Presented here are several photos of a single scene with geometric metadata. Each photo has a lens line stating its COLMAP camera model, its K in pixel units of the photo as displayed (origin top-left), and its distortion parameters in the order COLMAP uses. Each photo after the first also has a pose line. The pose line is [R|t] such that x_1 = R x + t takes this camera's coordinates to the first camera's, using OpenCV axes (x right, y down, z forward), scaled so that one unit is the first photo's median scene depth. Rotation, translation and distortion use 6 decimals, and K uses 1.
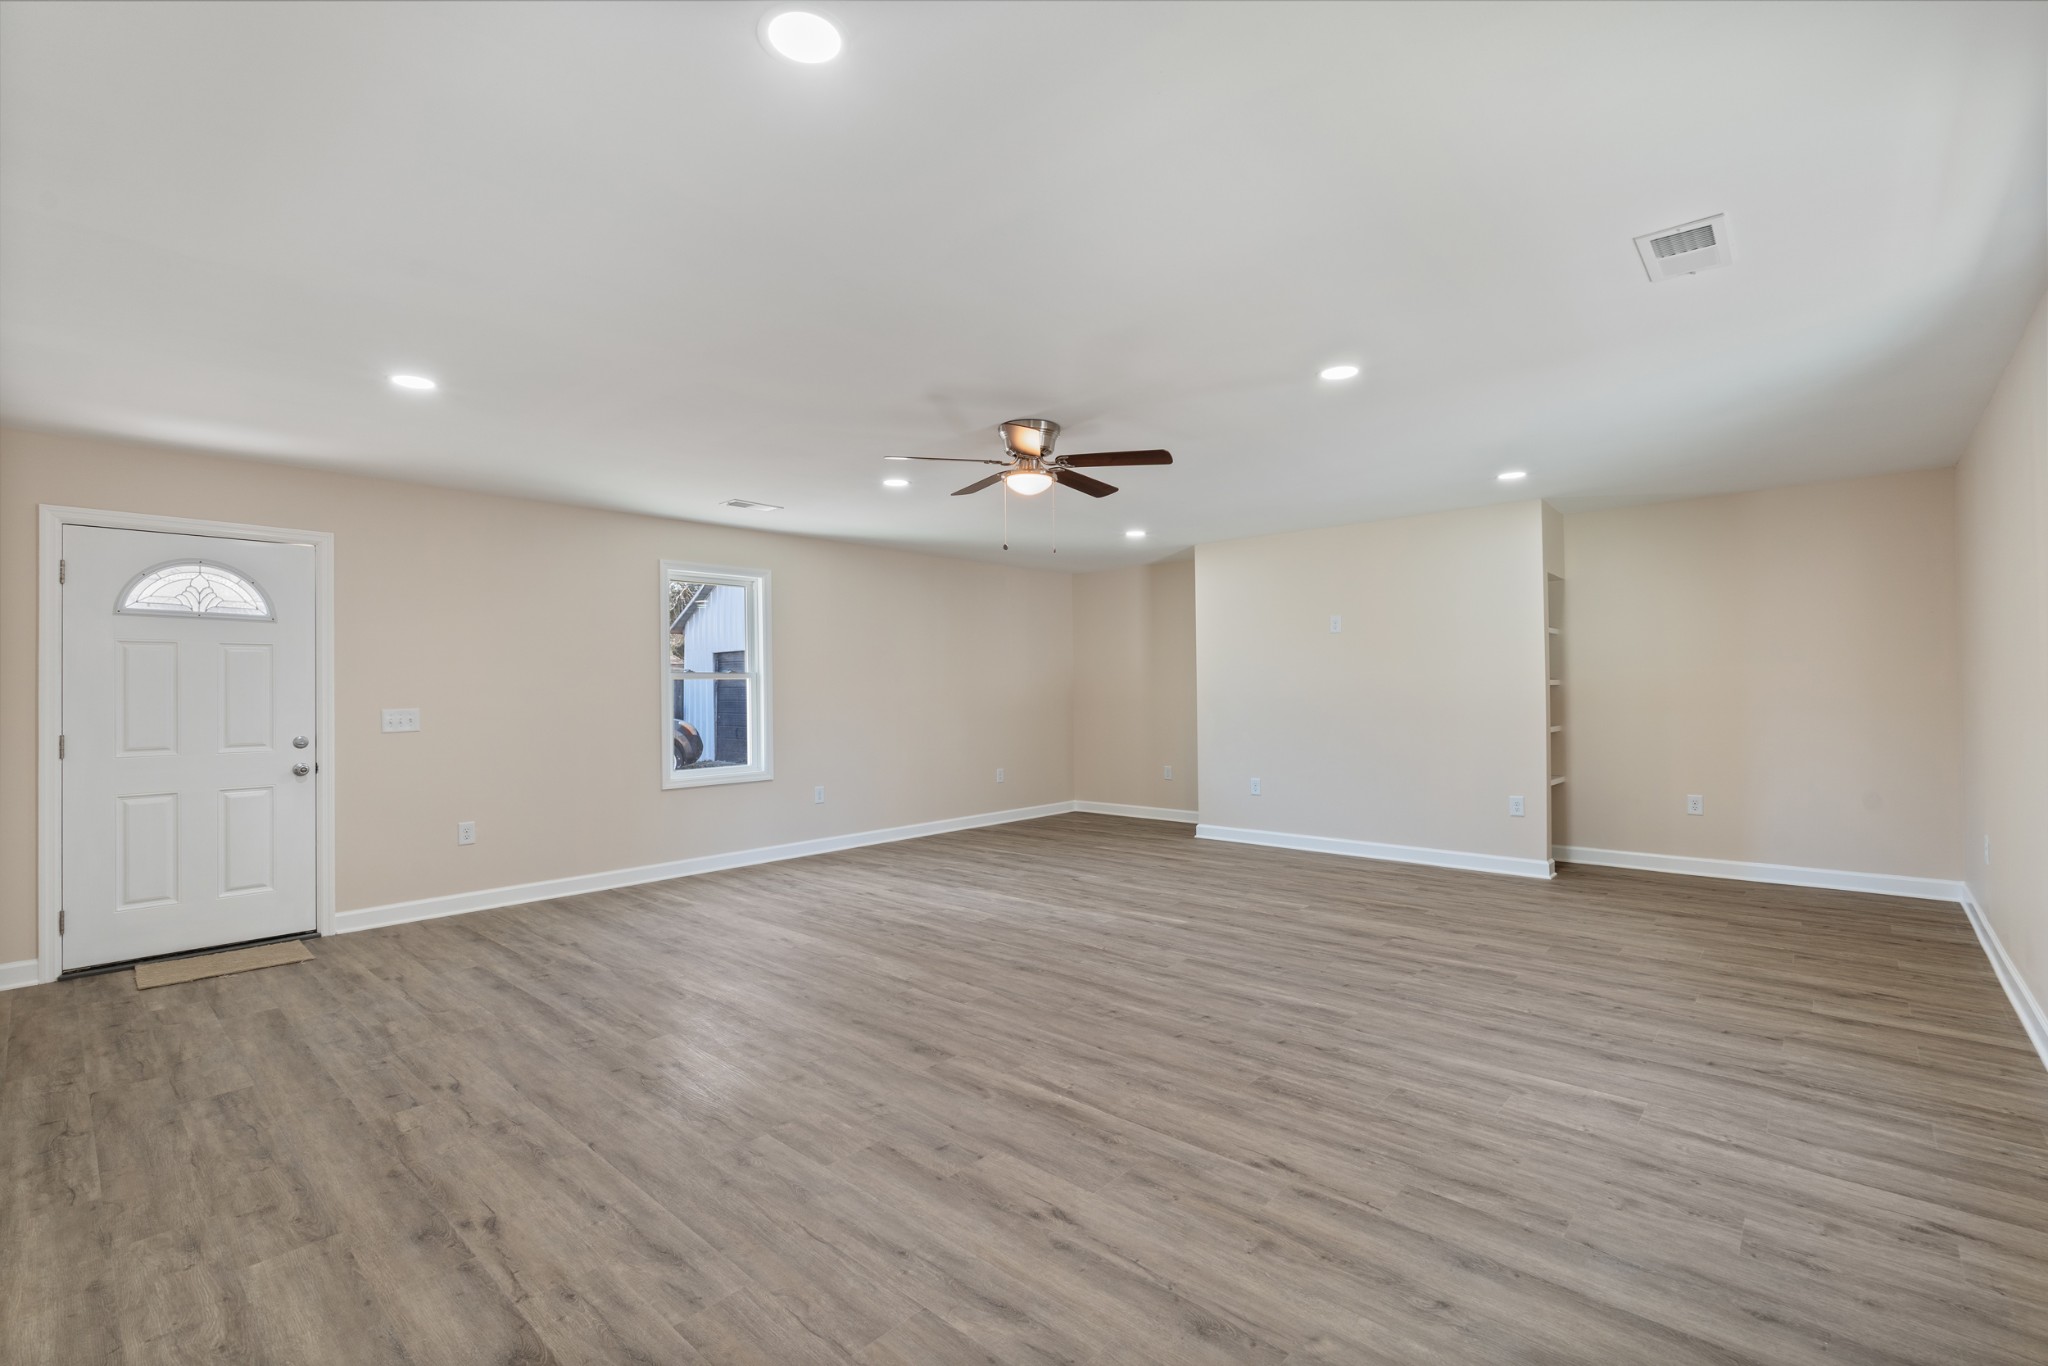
lens RADIAL K [[909.2, 0, 1033.0], [0, 909.2, 678.5], [0, 0, 1]] dist [-0.002327, 0.000619]
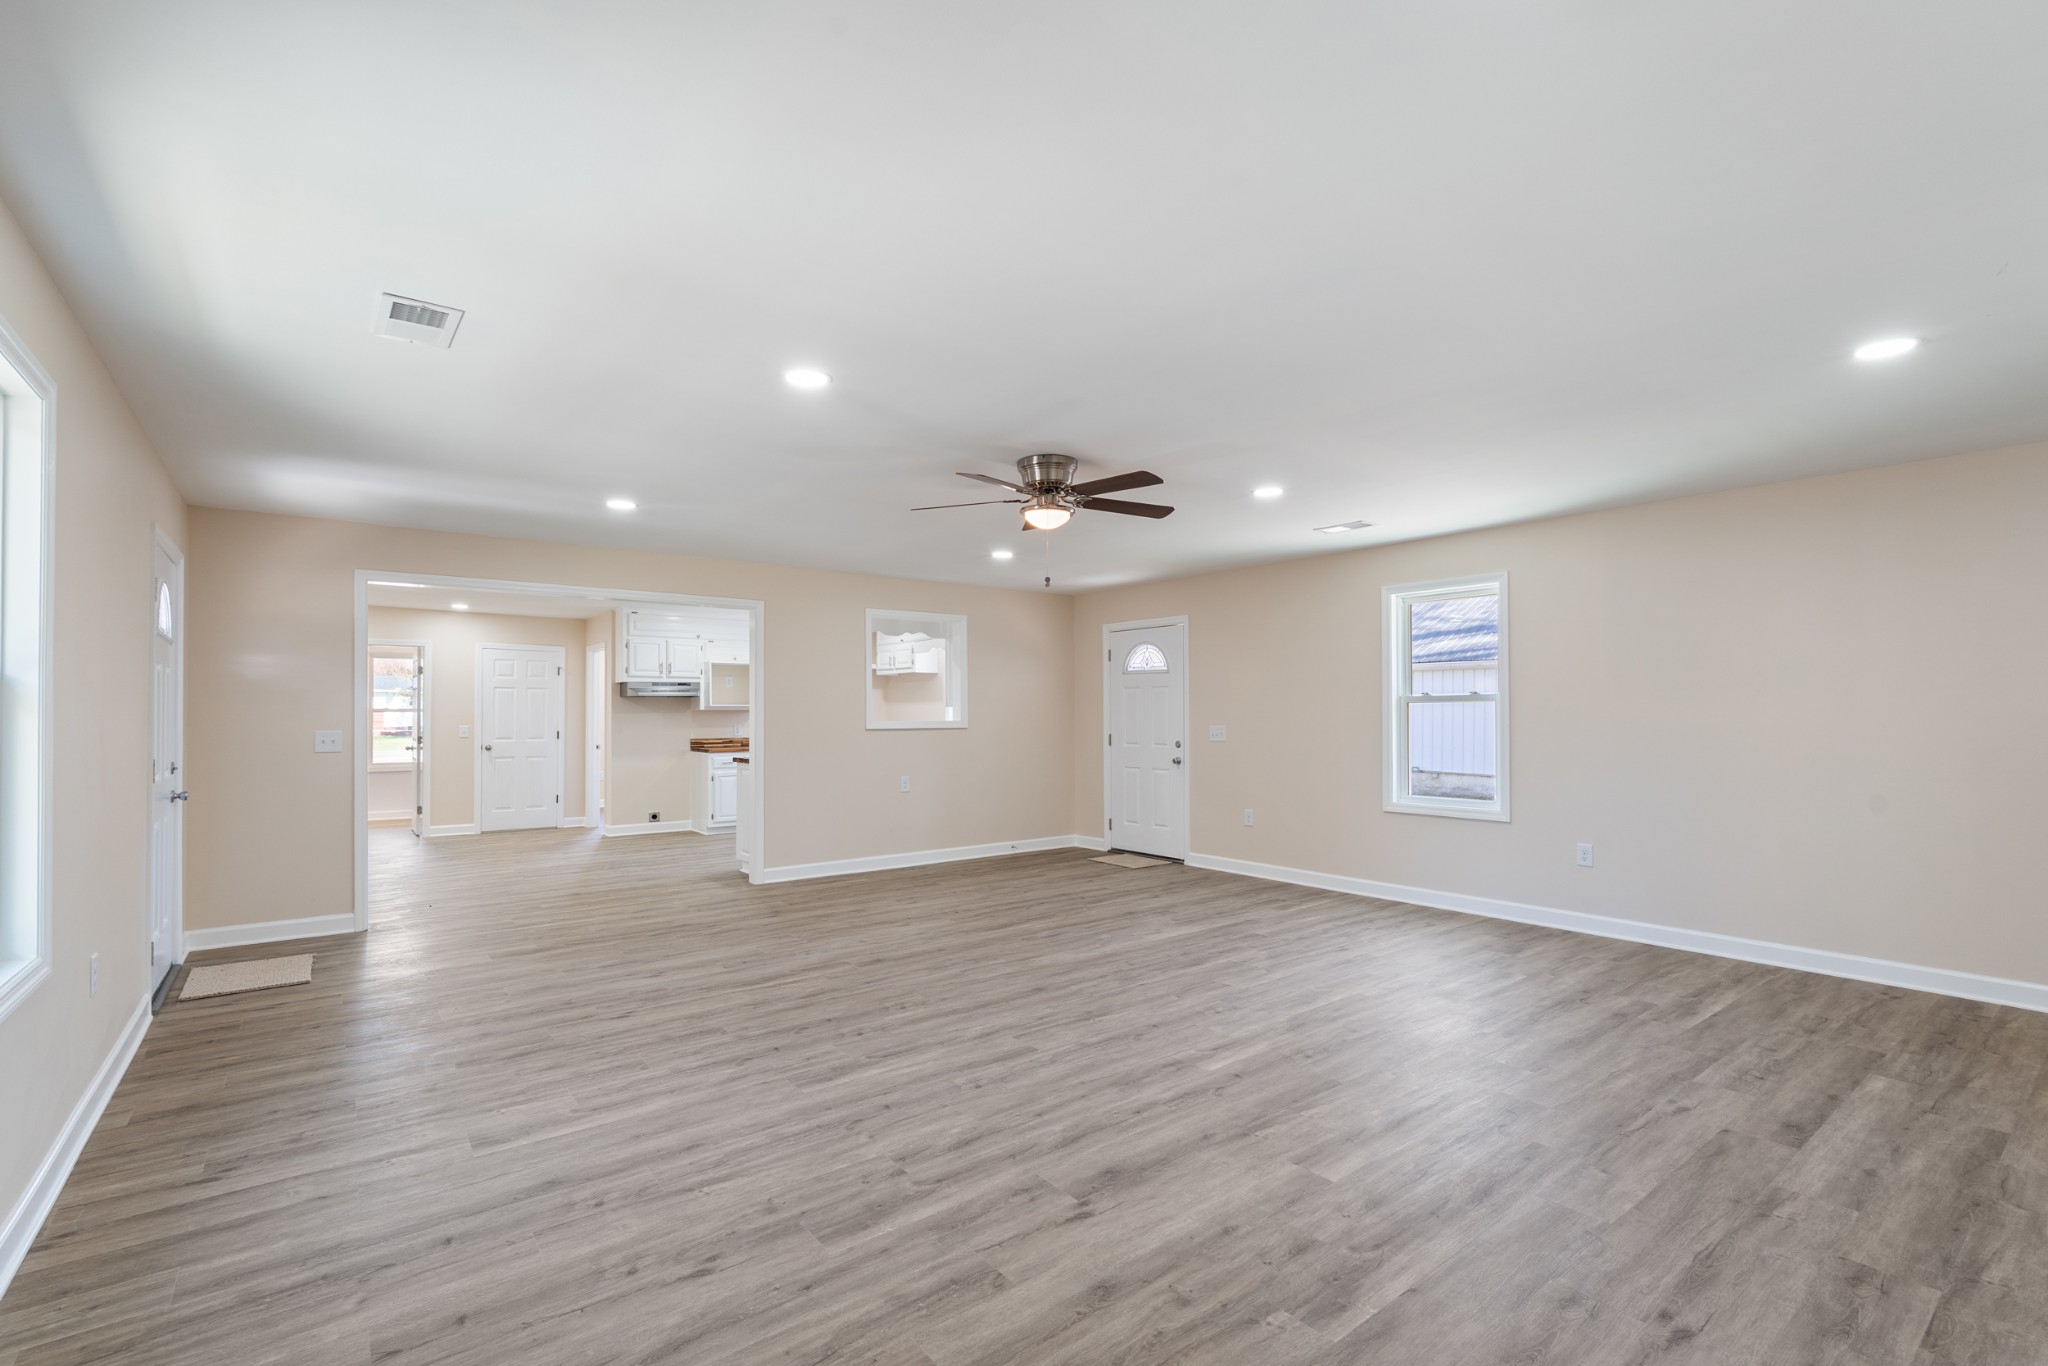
lens RADIAL K [[909.2, 0, 1016.6], [0, 909.2, 701.6], [0, 0, 1]] dist [-0.002327, 0.000619]
pose [[-0.184165, -0.001570, -0.982894, 1.179310], [0.019046, 0.999805, -0.005166, -0.007111], [0.982711, -0.019672, -0.184099, 1.356511]]
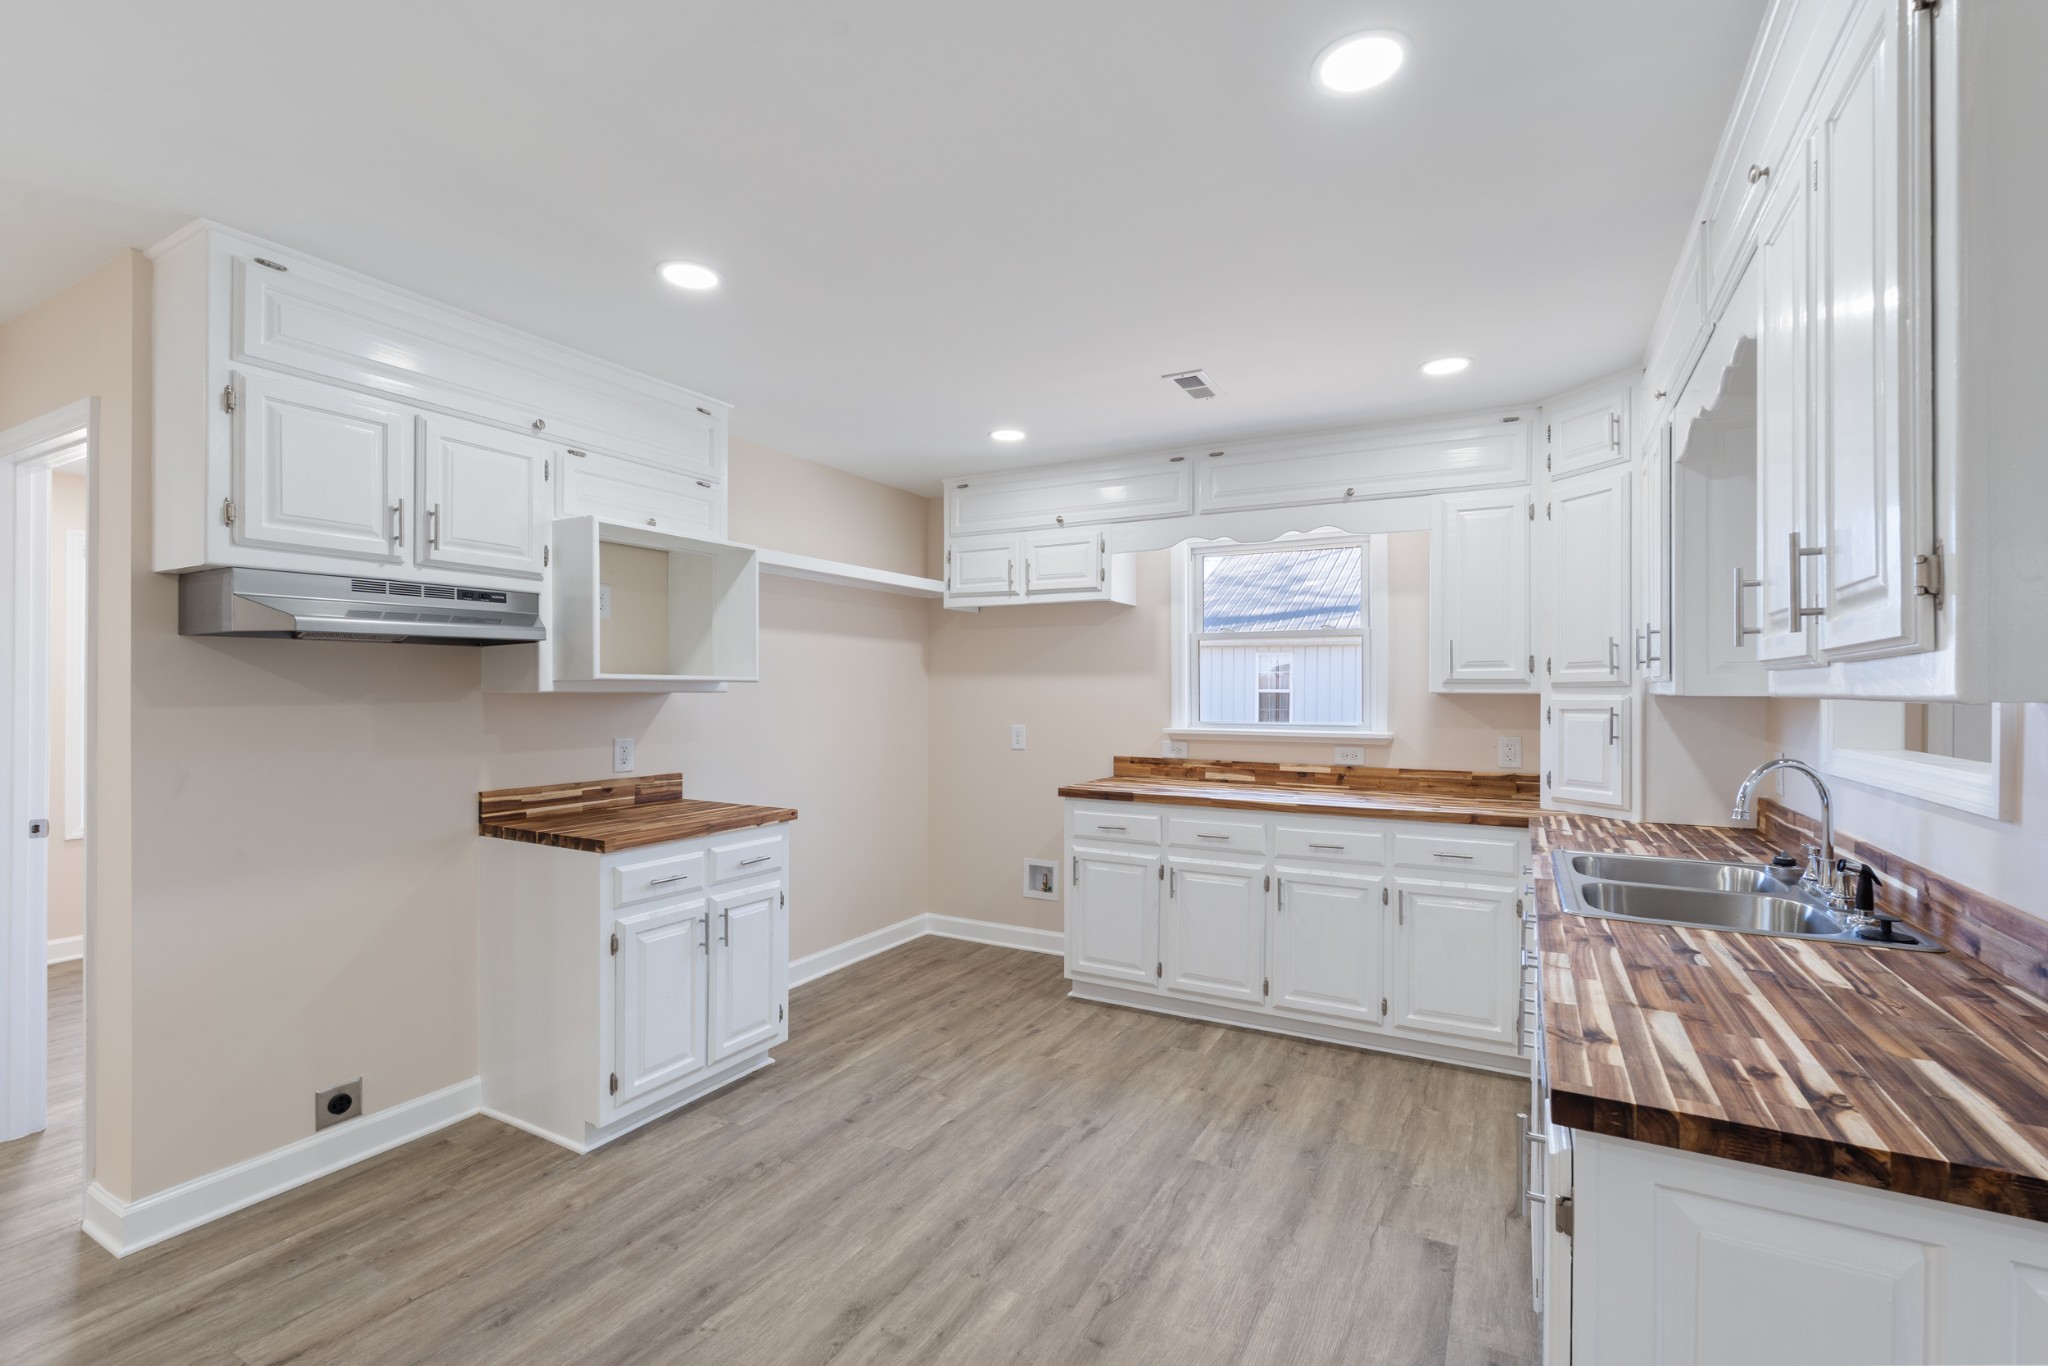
lens RADIAL K [[909.2, 0, 1023.6], [0, 909.2, 690.9], [0, 0, 1]] dist [-0.002327, 0.000619]
pose [[0.227698, 0.014995, -0.973616, -0.591595], [0.003895, 0.999859, 0.016310, -0.026374], [0.973724, -0.007506, 0.227608, 0.071414]]
